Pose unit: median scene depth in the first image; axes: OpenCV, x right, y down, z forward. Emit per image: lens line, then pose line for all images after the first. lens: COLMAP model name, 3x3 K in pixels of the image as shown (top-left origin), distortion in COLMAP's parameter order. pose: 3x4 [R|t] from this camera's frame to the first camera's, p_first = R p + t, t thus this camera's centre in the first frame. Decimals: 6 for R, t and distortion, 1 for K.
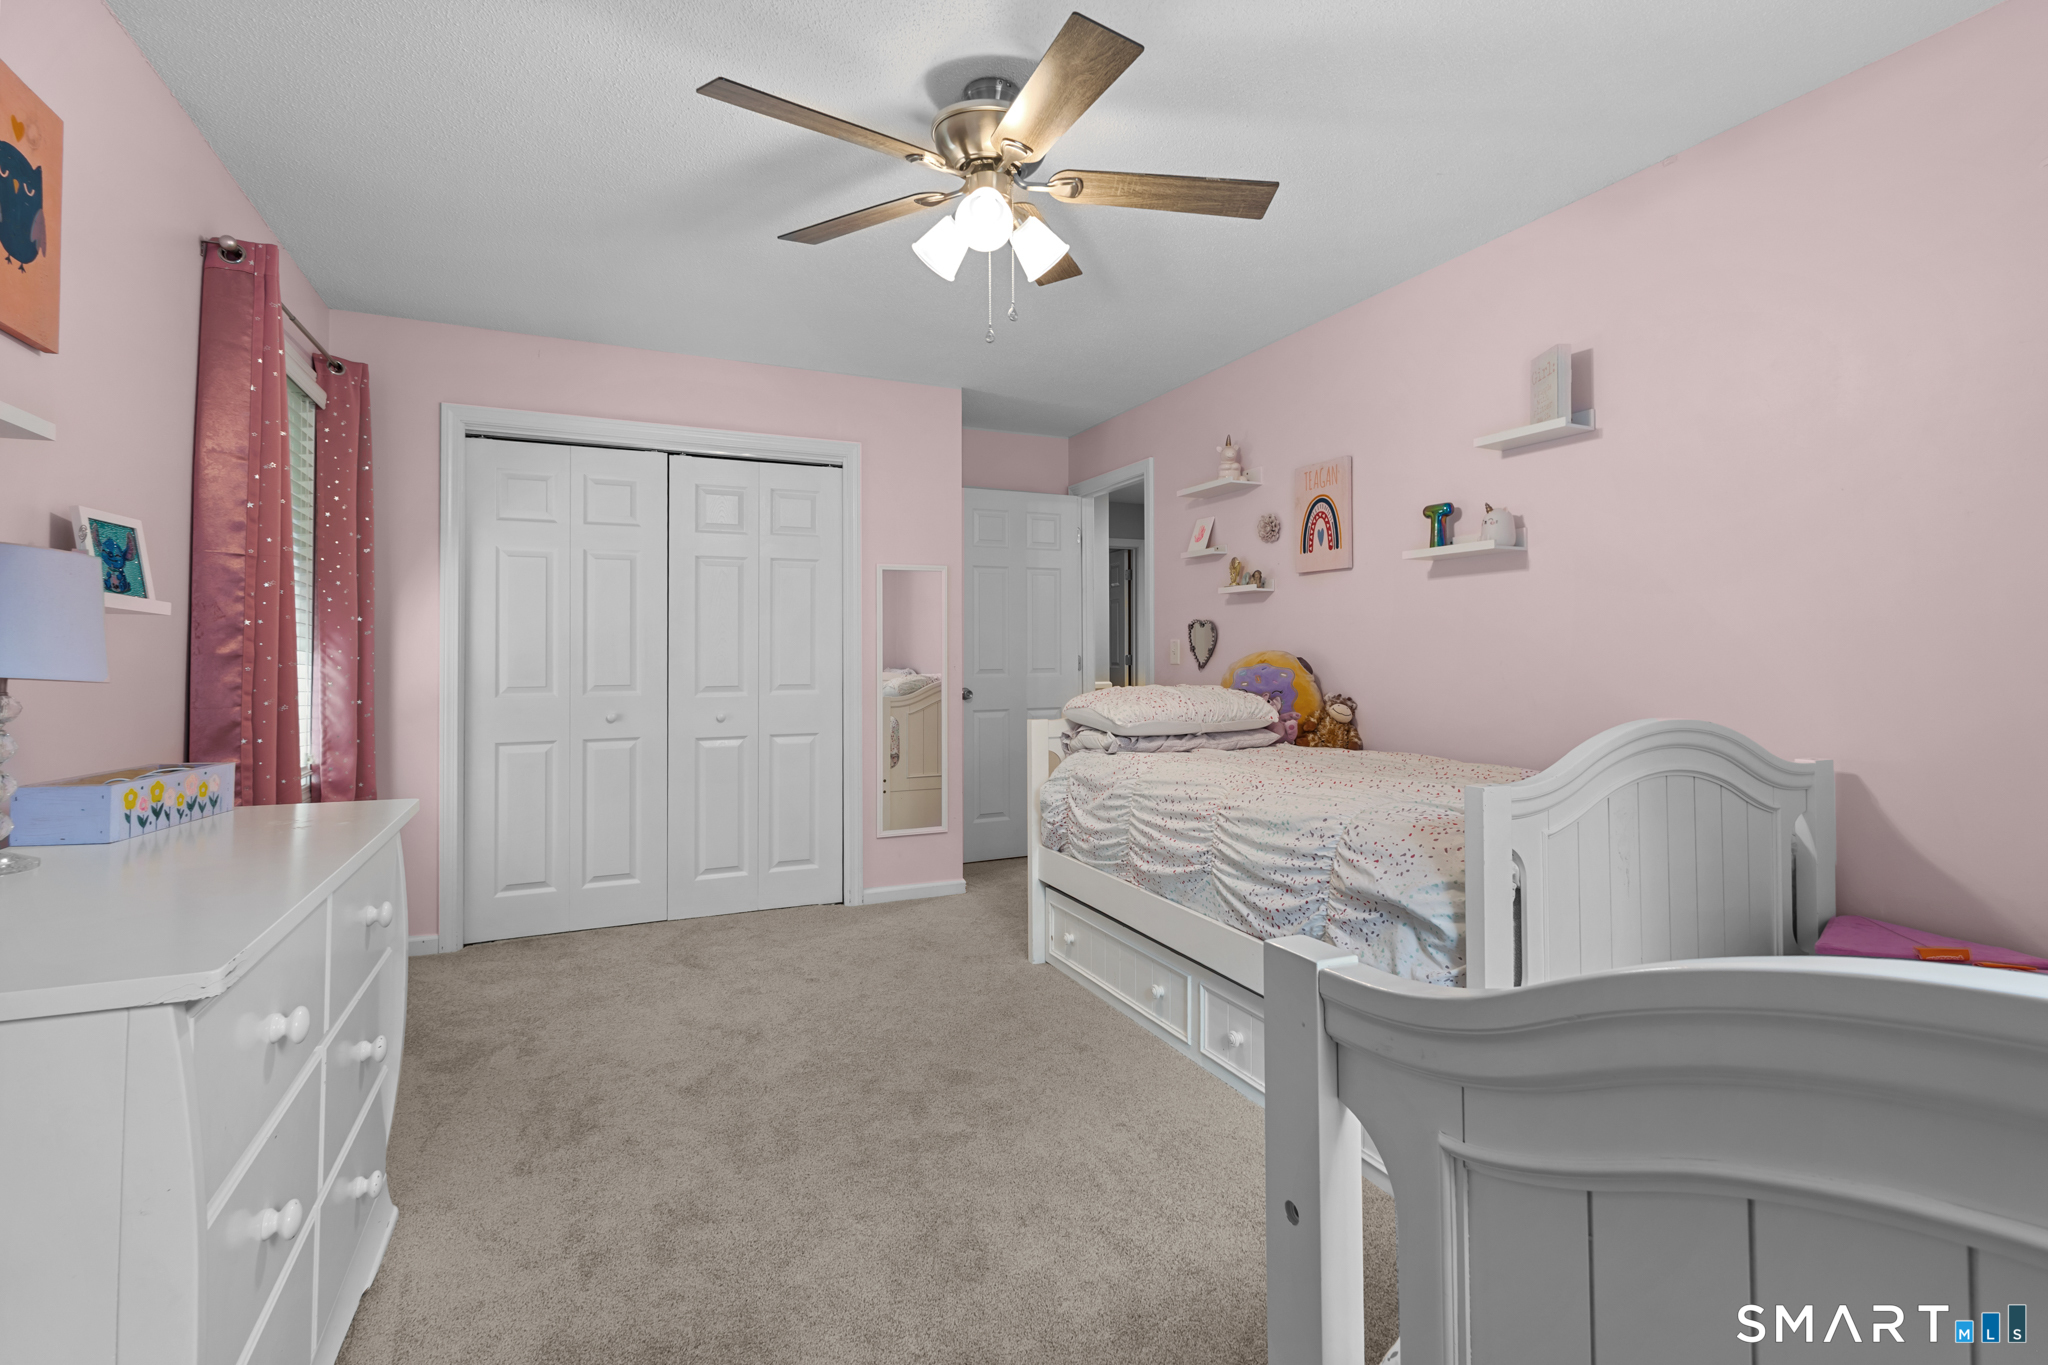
lens RADIAL K [[952.7, 0, 1024.9], [0, 952.7, 661.8], [0, 0, 1]] dist [-0.000259, -0.000179]
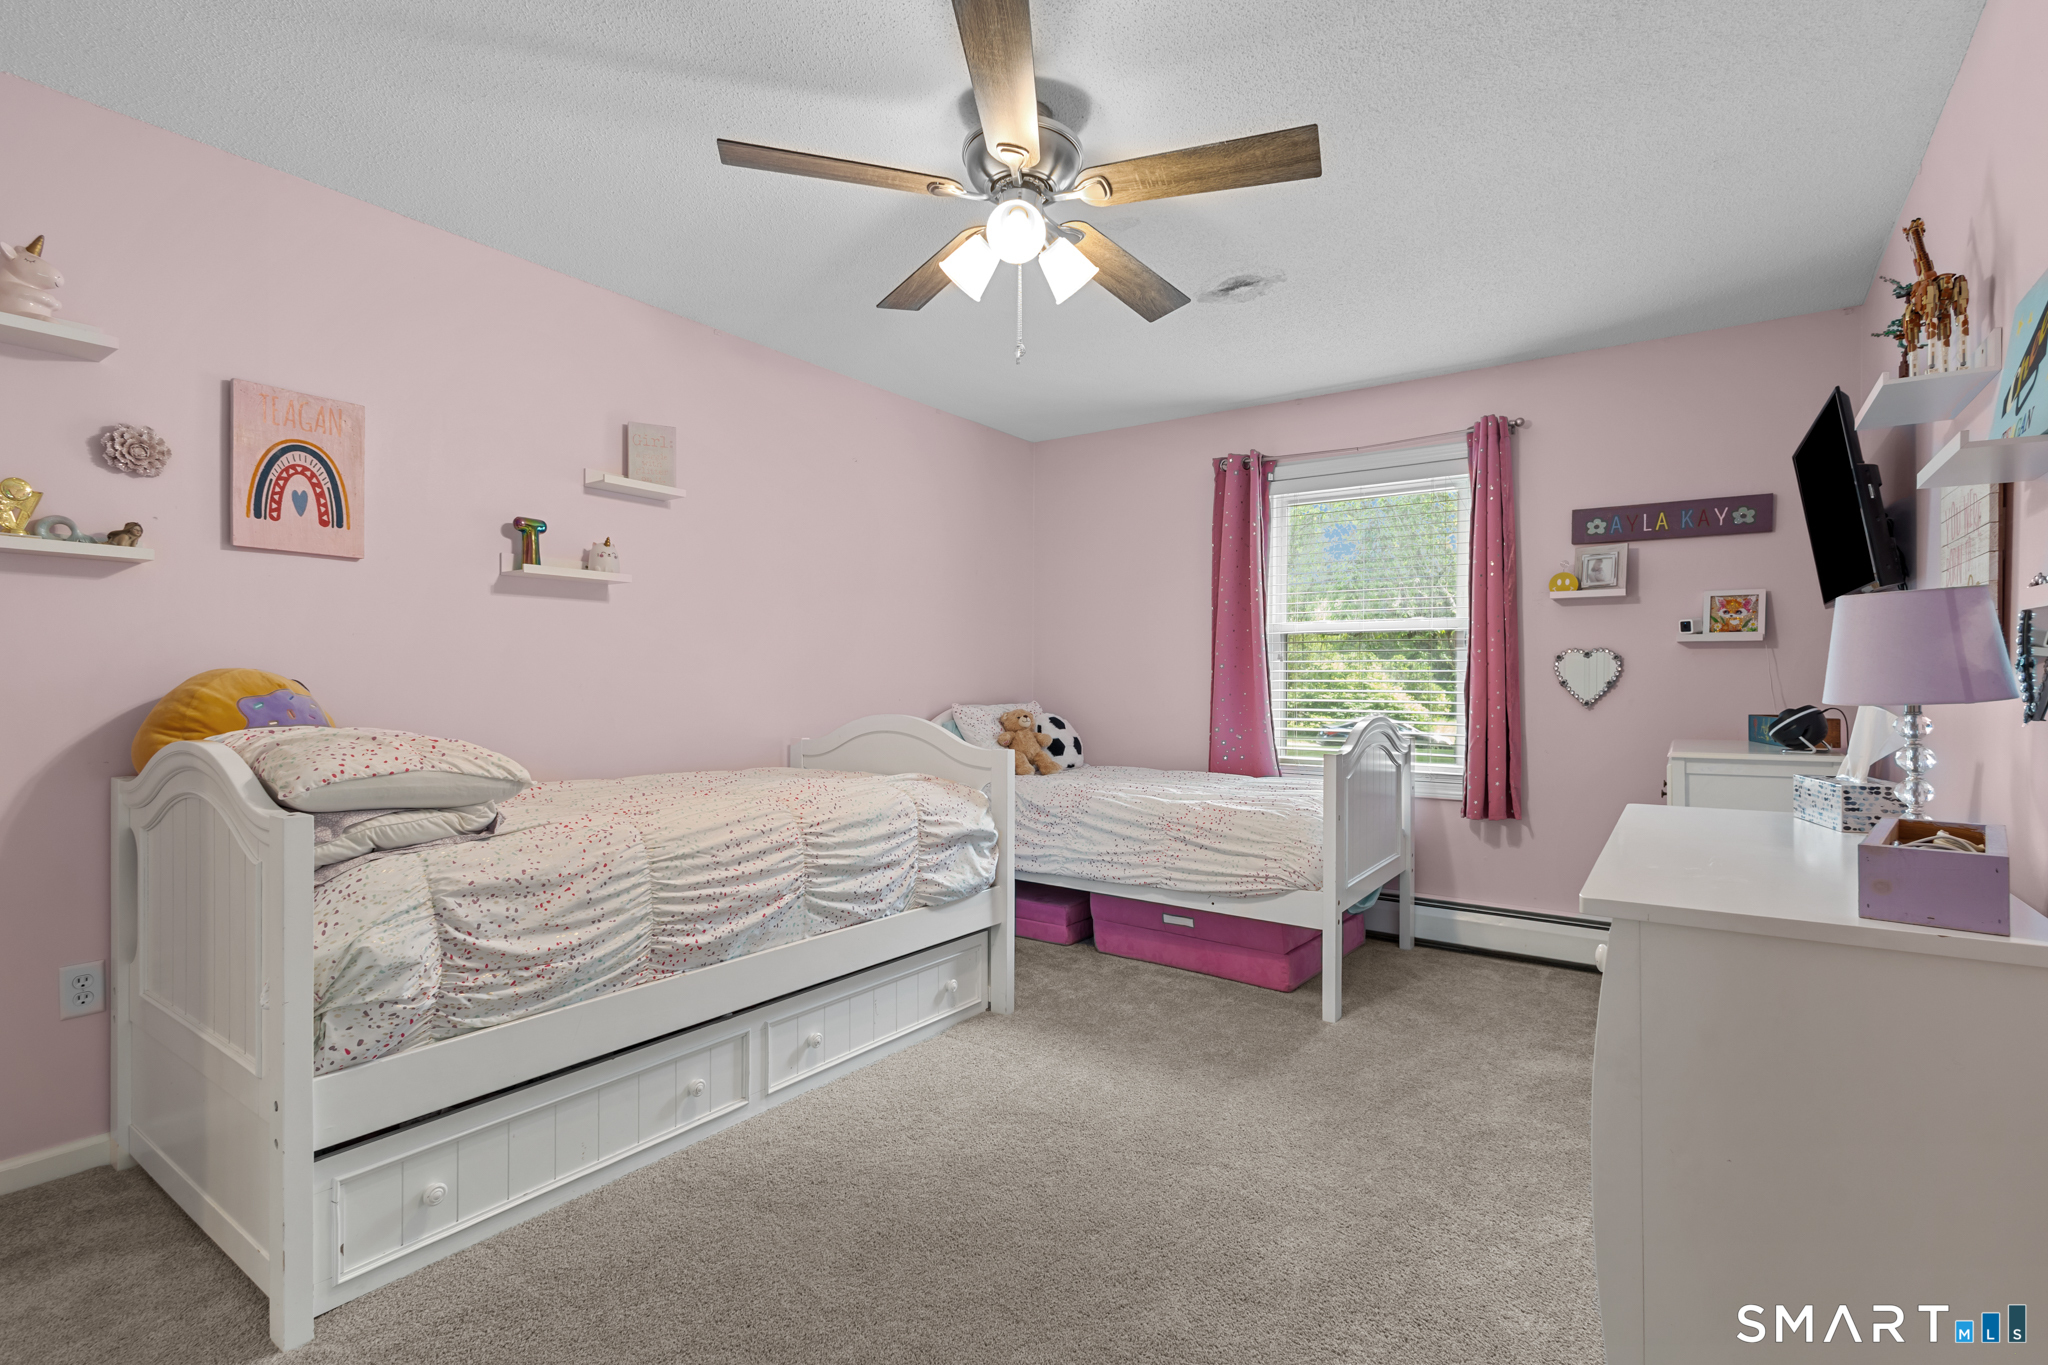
lens RADIAL K [[952.7, 0, 1024.9], [0, 952.7, 683.6], [0, 0, 1]] dist [-0.000259, -0.000179]
pose [[-0.505274, -0.008573, 0.862916, -0.728432], [-0.002862, 0.999962, 0.008259, -0.010425], [-0.862954, 0.001703, -0.505280, 1.199025]]
